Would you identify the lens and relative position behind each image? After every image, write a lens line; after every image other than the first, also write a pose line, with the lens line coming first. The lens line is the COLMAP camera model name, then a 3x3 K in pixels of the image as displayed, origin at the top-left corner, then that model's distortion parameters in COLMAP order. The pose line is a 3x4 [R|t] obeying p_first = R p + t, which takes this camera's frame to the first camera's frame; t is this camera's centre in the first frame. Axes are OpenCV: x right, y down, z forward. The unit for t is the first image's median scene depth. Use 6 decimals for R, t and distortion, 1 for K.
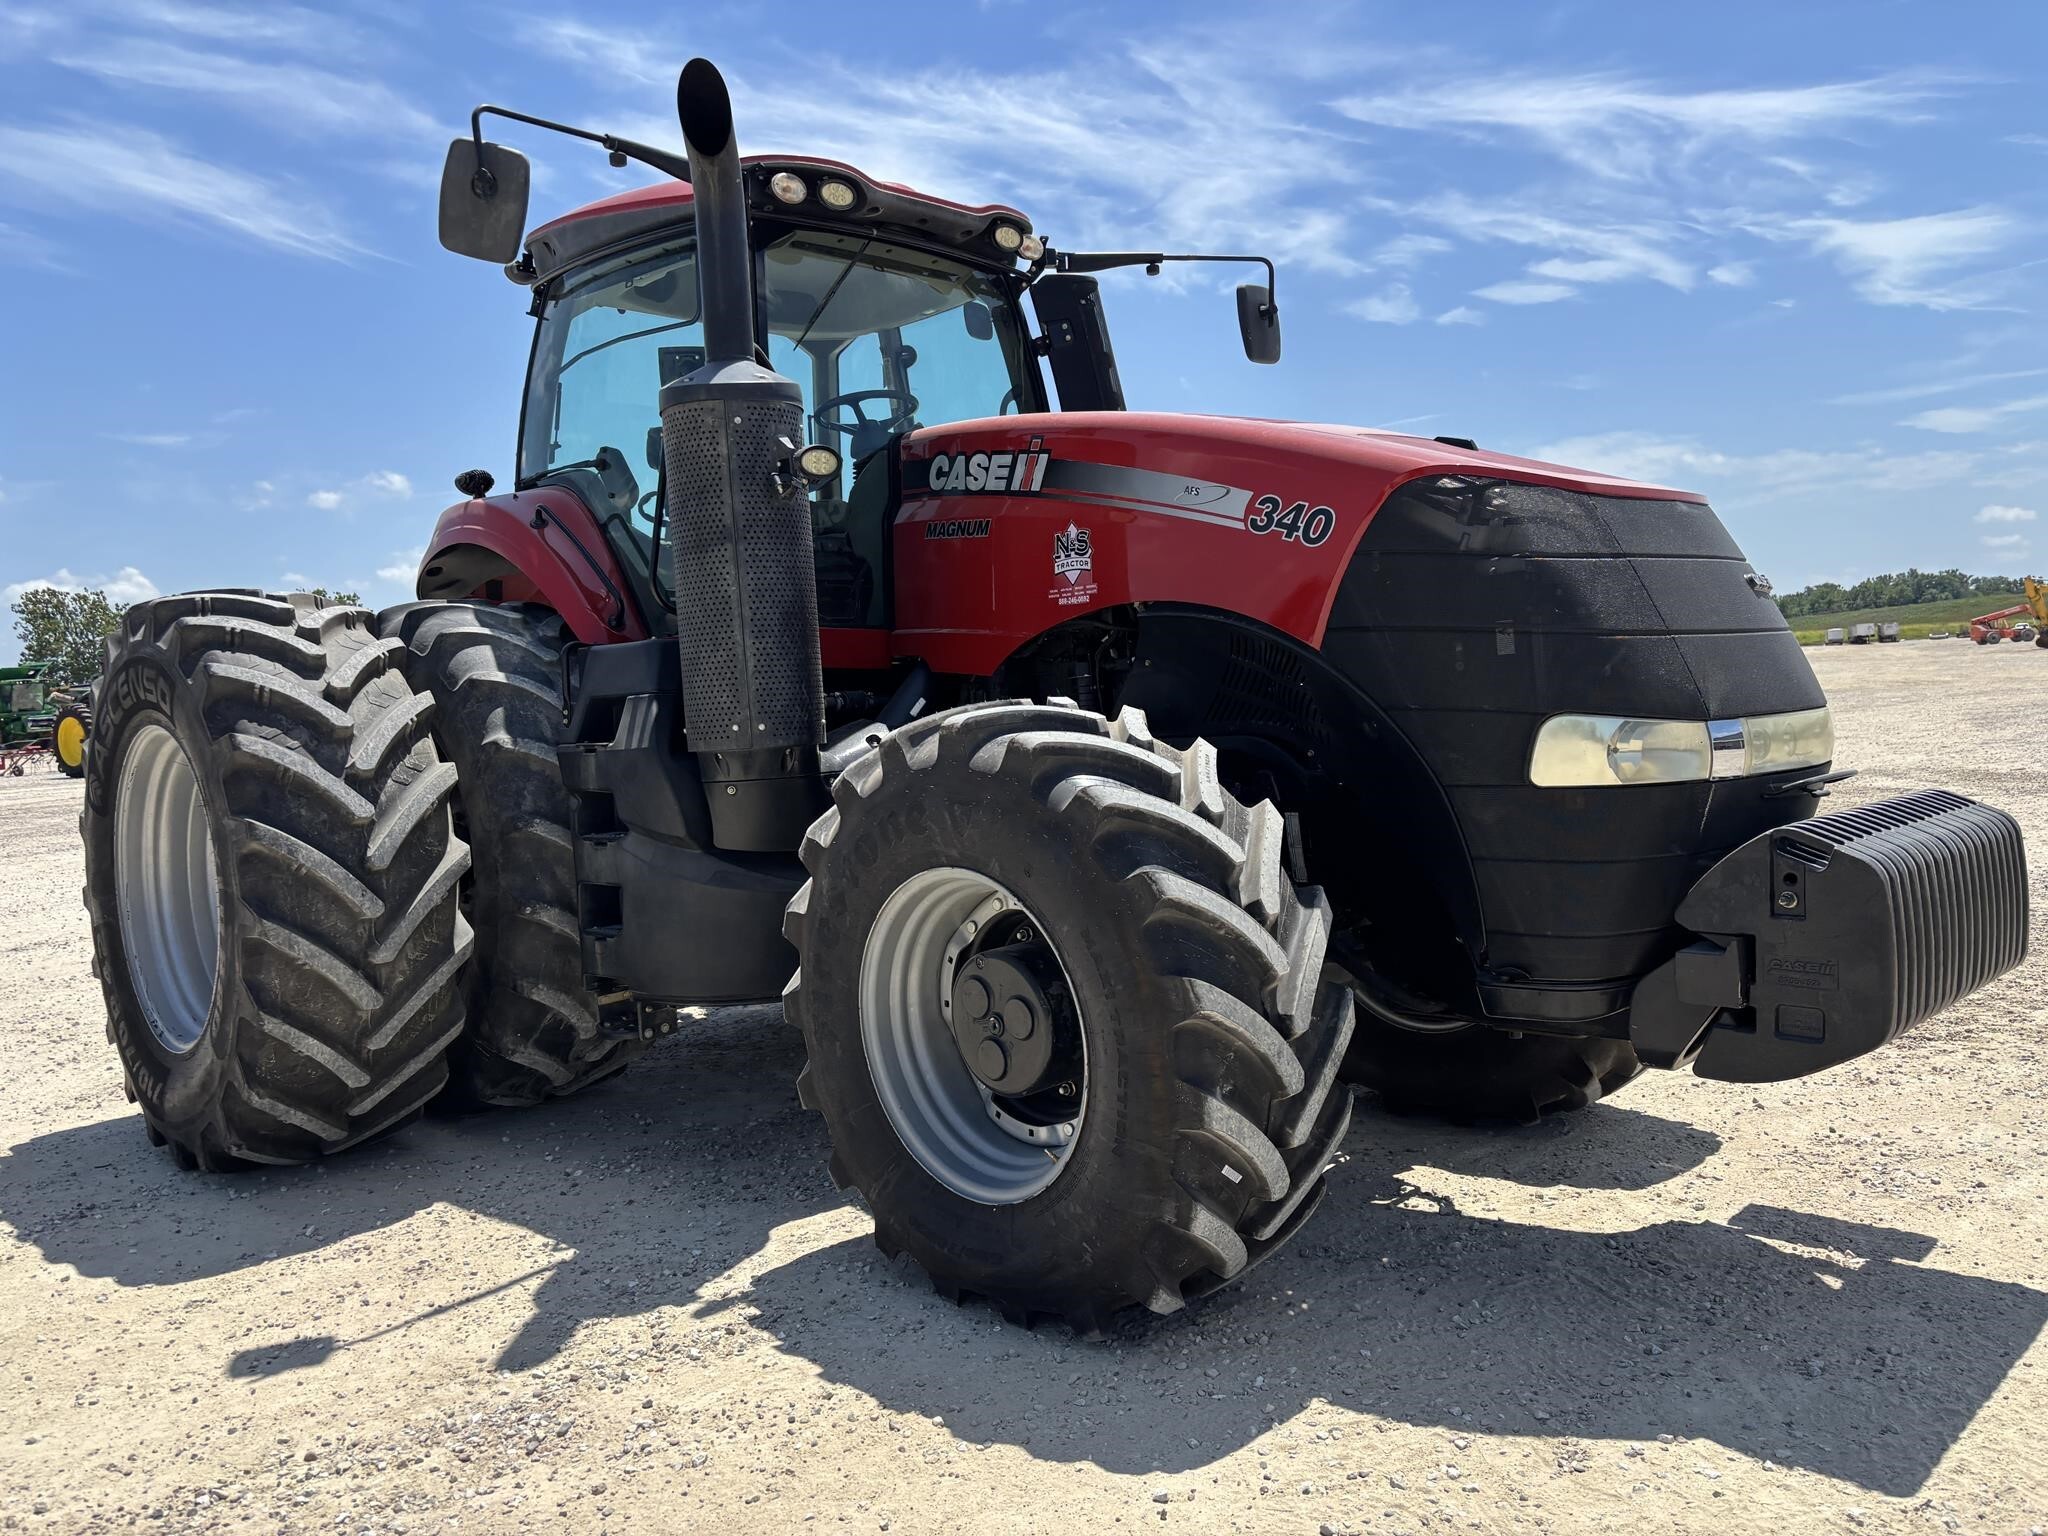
lens RADIAL K [[1556.3, 0, 1021.0], [0, 1556.3, 744.6], [0, 0, 1]] dist [0.059774, -0.082542]
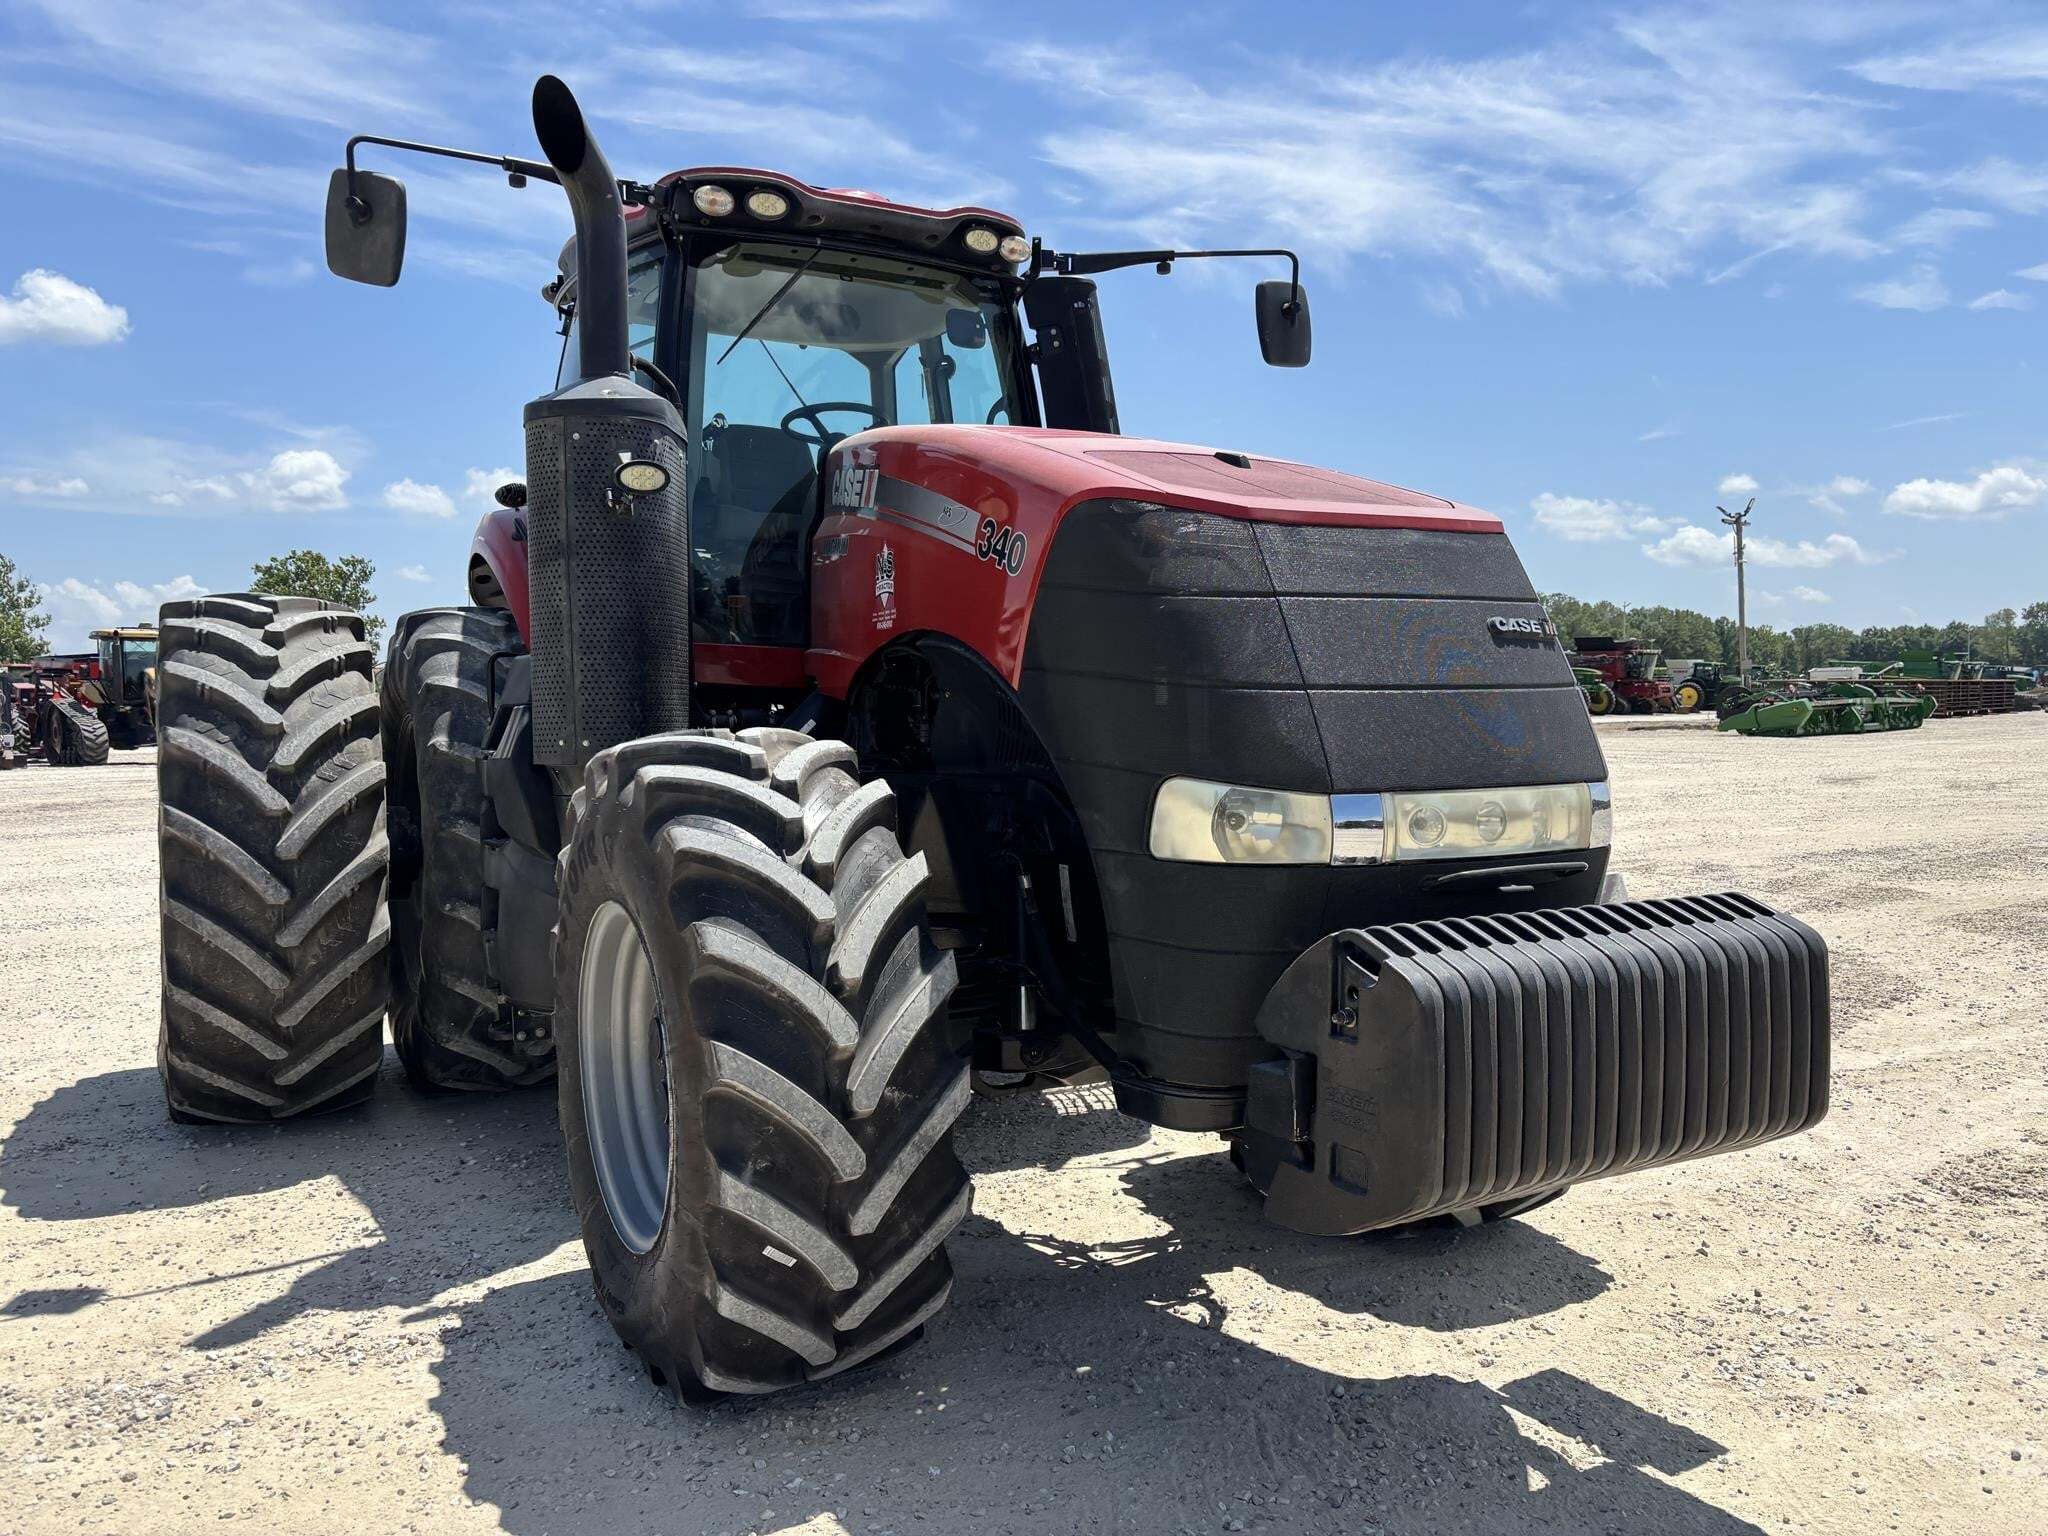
lens RADIAL K [[1553.4, 0, 1008.6], [0, 1553.4, 768.4], [0, 0, 1]] dist [0.052200, -0.056131]
pose [[0.960661, 0.050892, -0.273019, 0.359578], [-0.047870, 0.998696, 0.017726, -0.025328], [0.273566, -0.003959, 0.961845, 0.109356]]
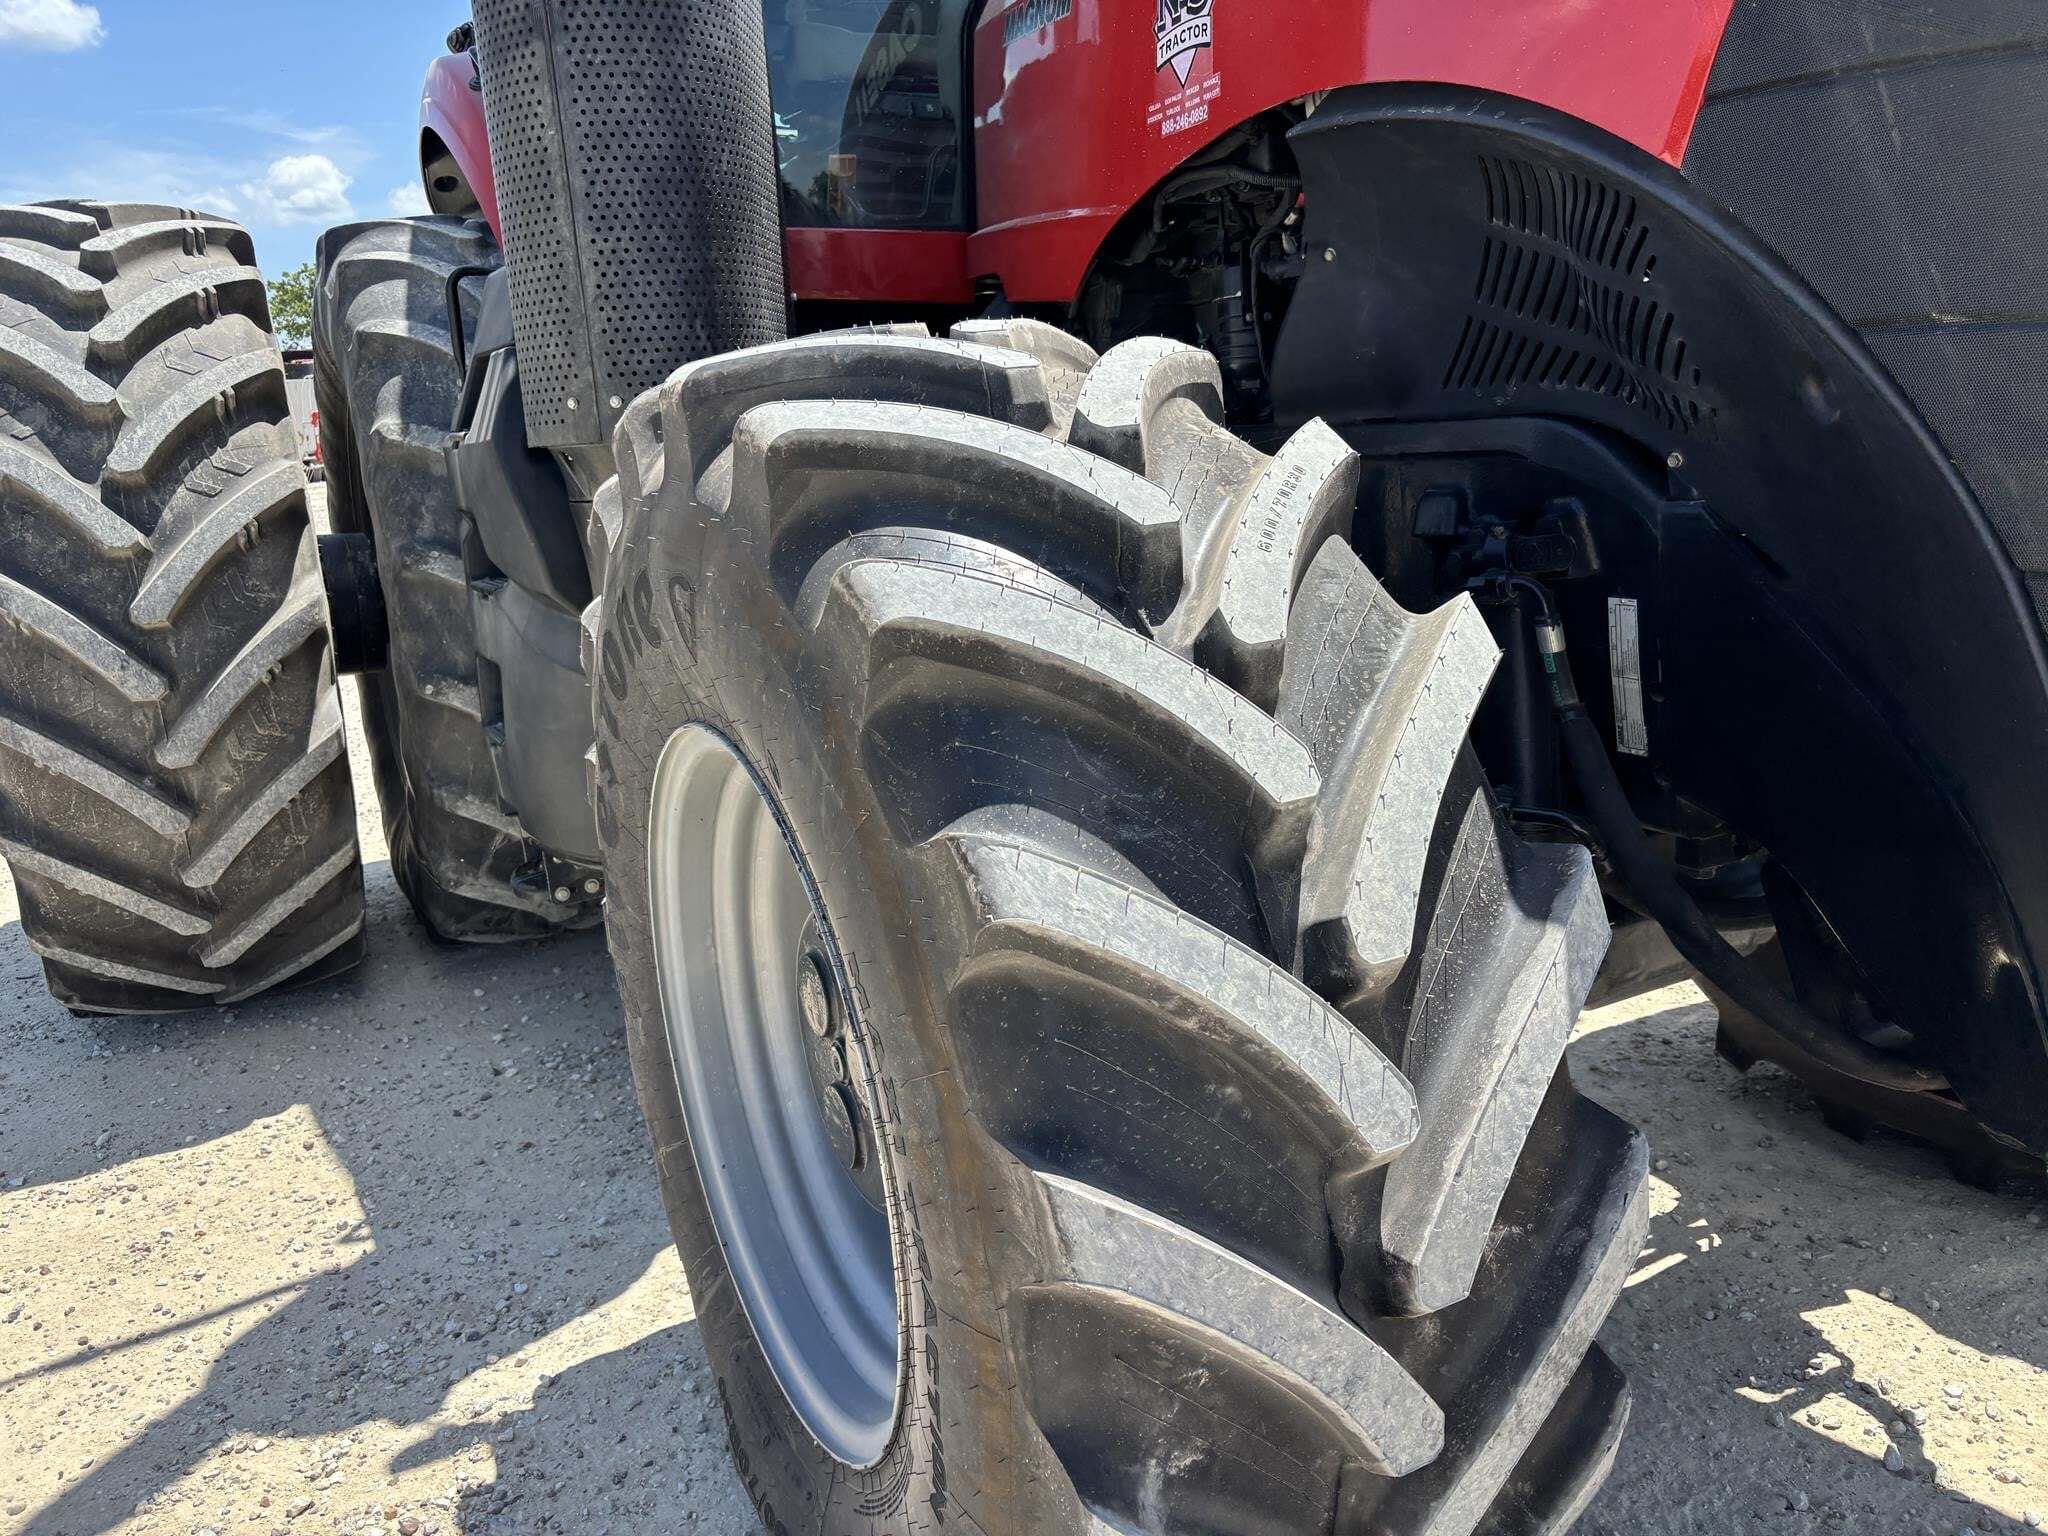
lens RADIAL K [[1572.8, 0, 1025.1], [0, 1572.8, 776.7], [0, 0, 1]] dist [0.003189, 0.003964]
pose [[0.956375, 0.064327, -0.284973, 0.132275], [-0.001878, 0.976791, 0.214188, -0.001308], [0.292137, -0.204309, 0.934298, 0.489782]]
